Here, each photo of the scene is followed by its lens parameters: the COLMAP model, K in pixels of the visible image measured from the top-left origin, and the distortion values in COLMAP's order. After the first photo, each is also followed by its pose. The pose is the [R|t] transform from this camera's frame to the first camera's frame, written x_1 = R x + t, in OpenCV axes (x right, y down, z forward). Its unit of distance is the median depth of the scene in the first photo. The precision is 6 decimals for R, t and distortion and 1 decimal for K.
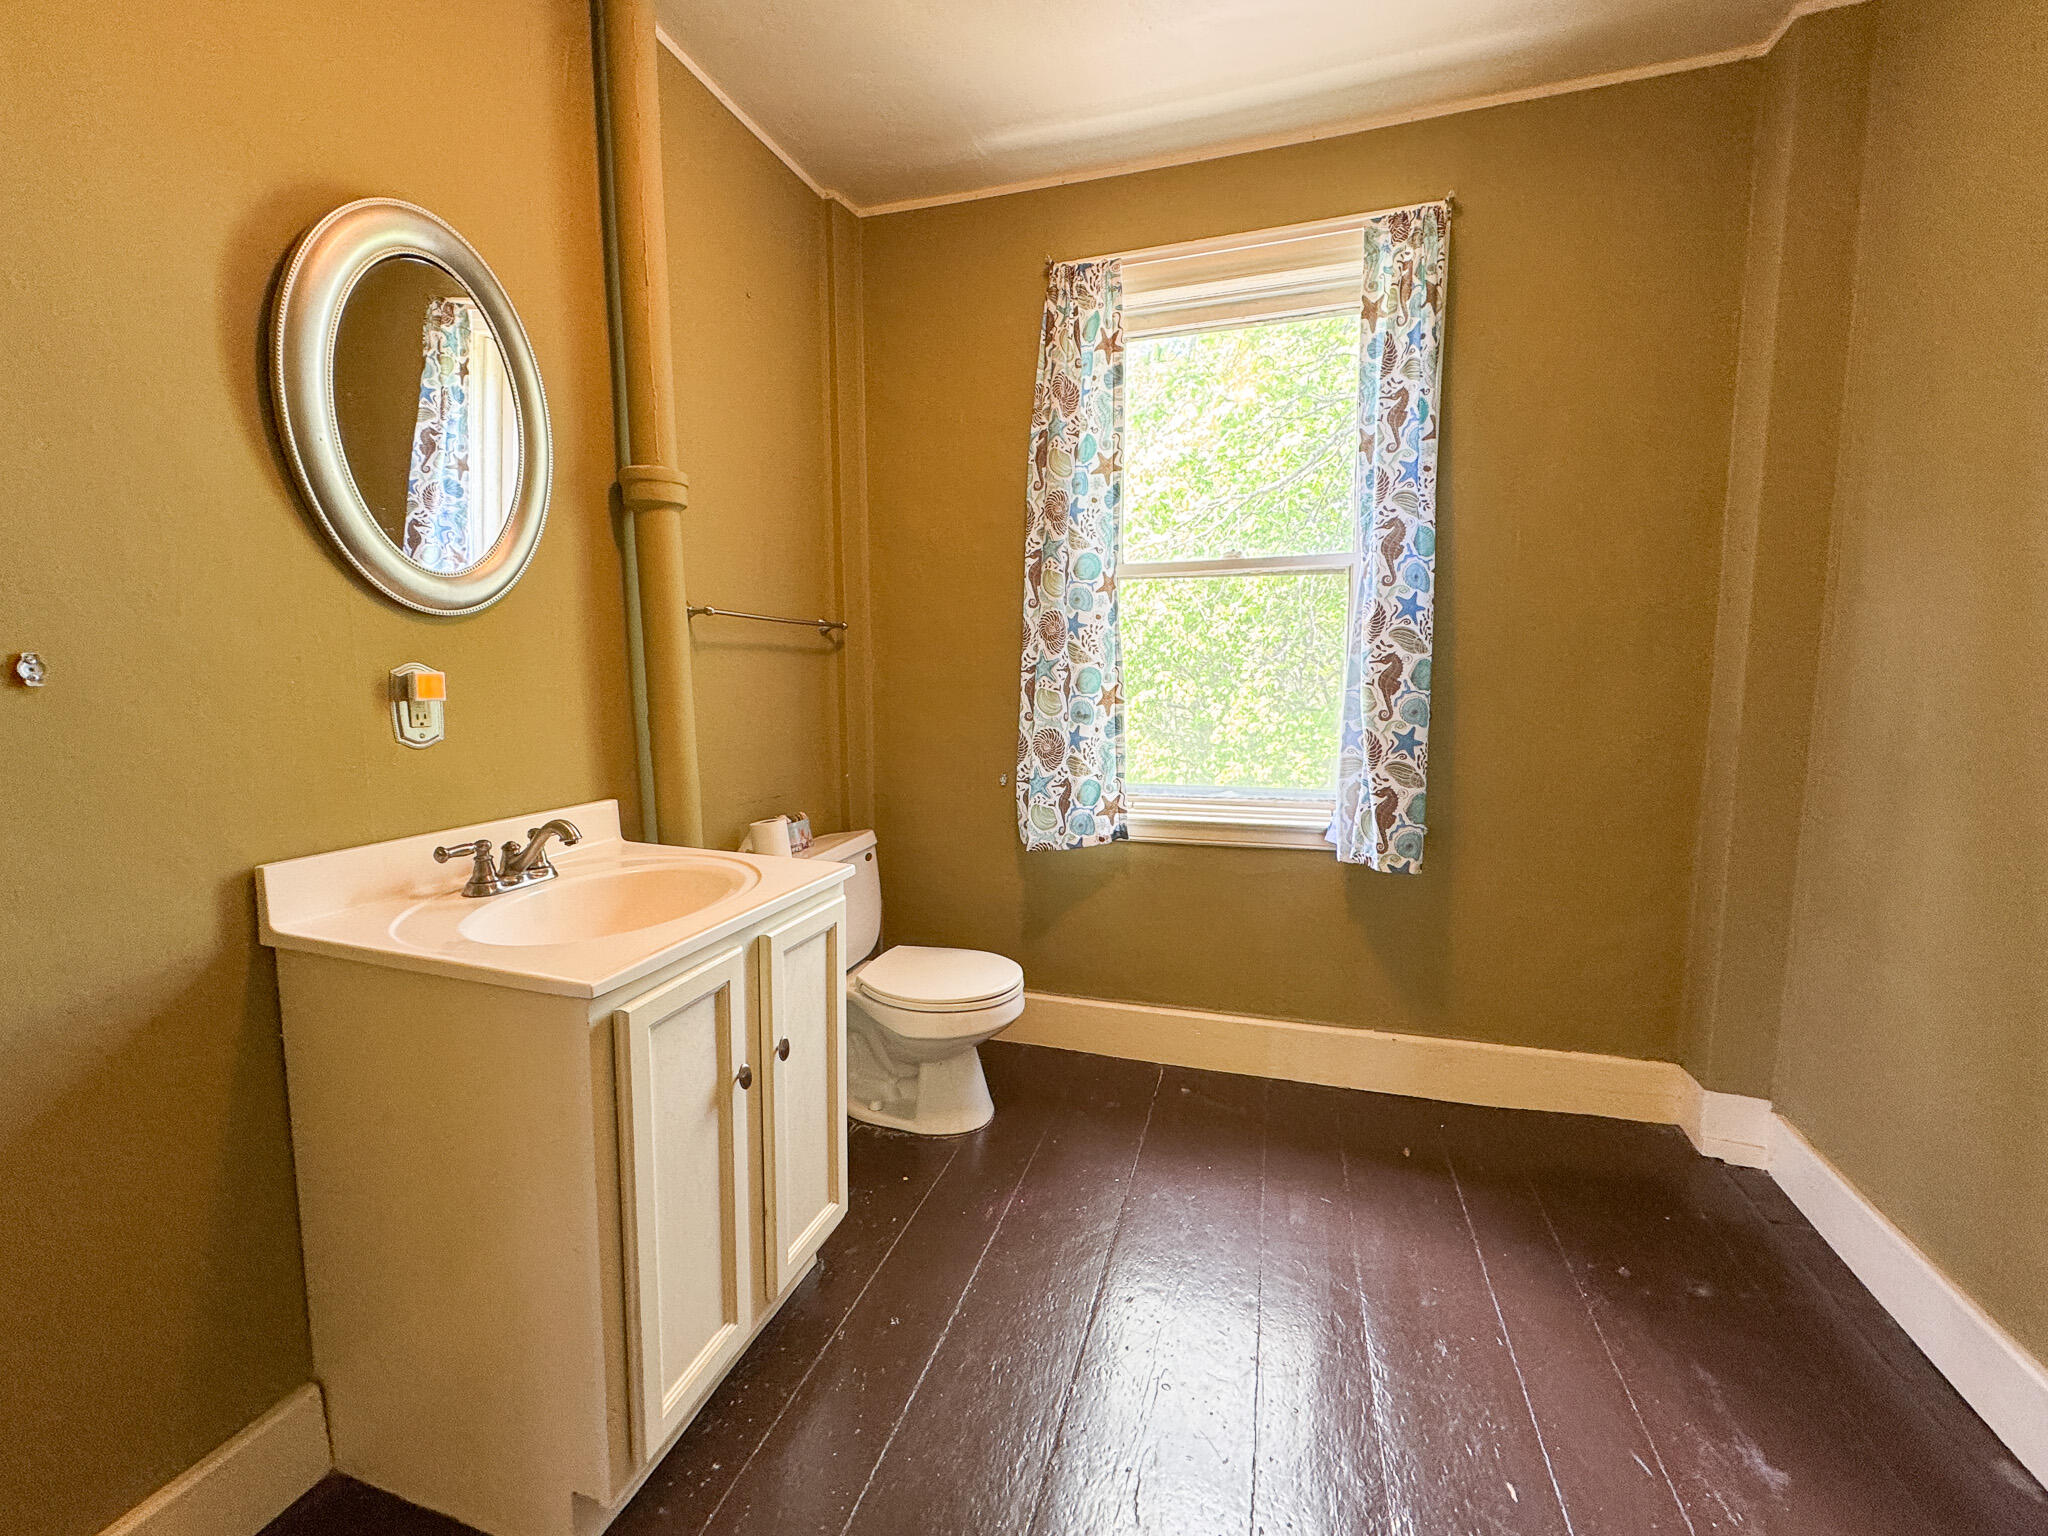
lens RADIAL K [[830.3, 0, 1019.6], [0, 830.3, 763.2], [0, 0, 1]] dist [-0.000256, 0.000362]
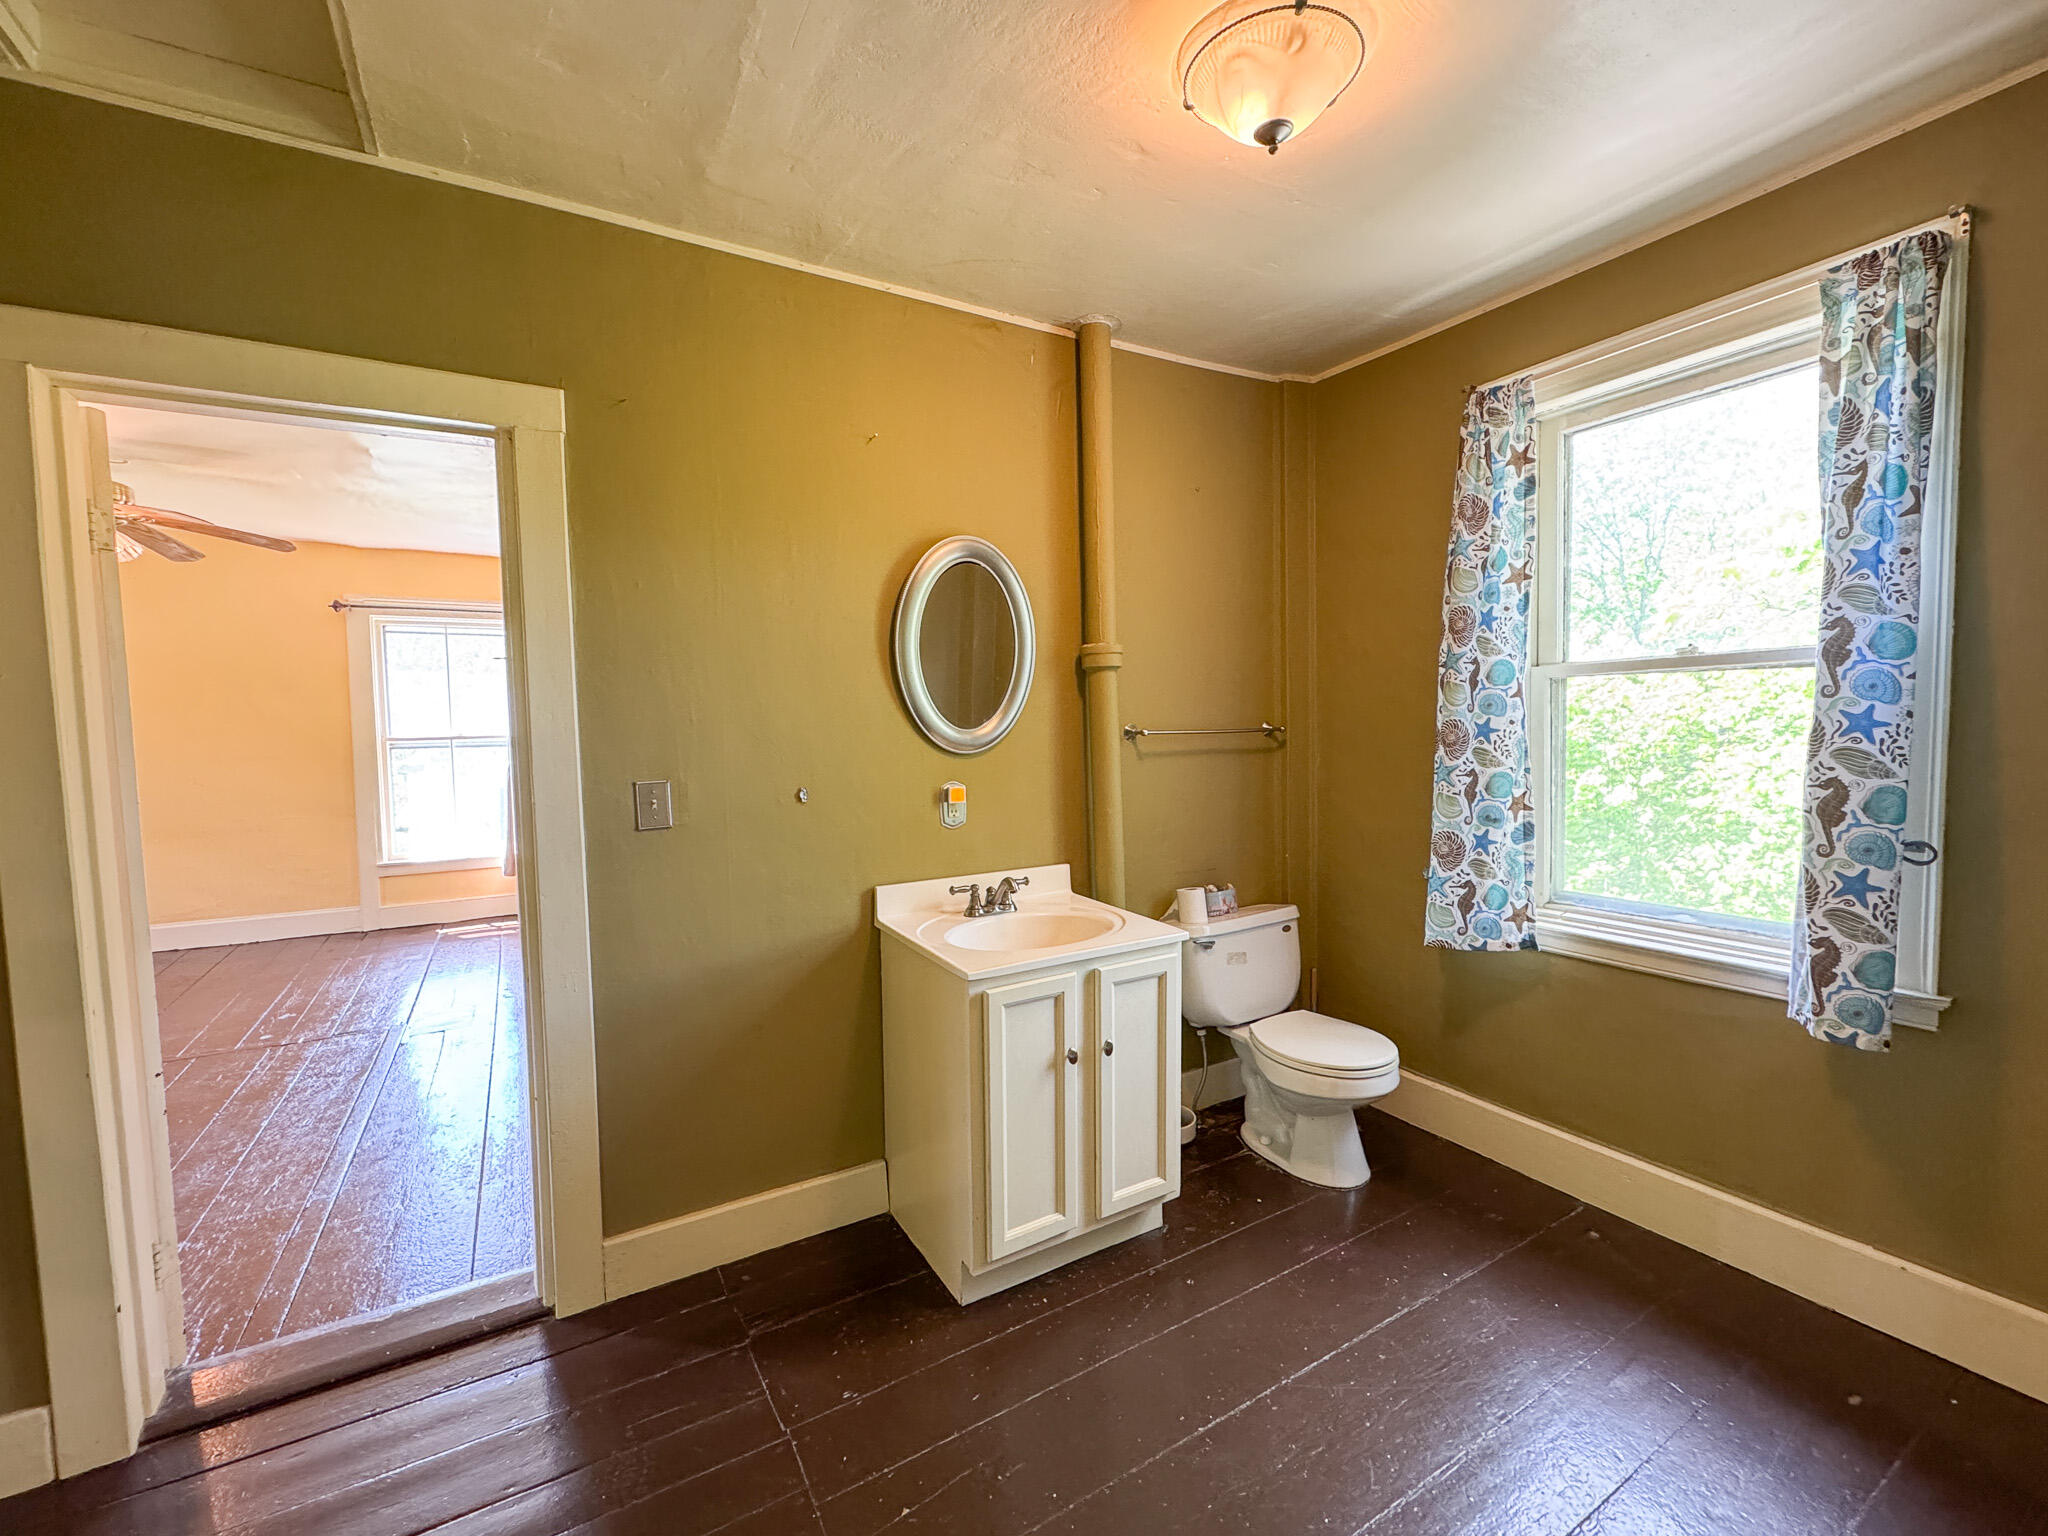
lens RADIAL K [[842.6, 0, 1024.0], [0, 842.6, 768.0], [0, 0, 1]] dist [-0.000102, 0.000159]
pose [[0.746158, 0.023121, -0.665368, 0.390349], [-0.055791, 0.998053, -0.027884, -0.070161], [0.663427, 0.057927, 0.745995, -0.169016]]
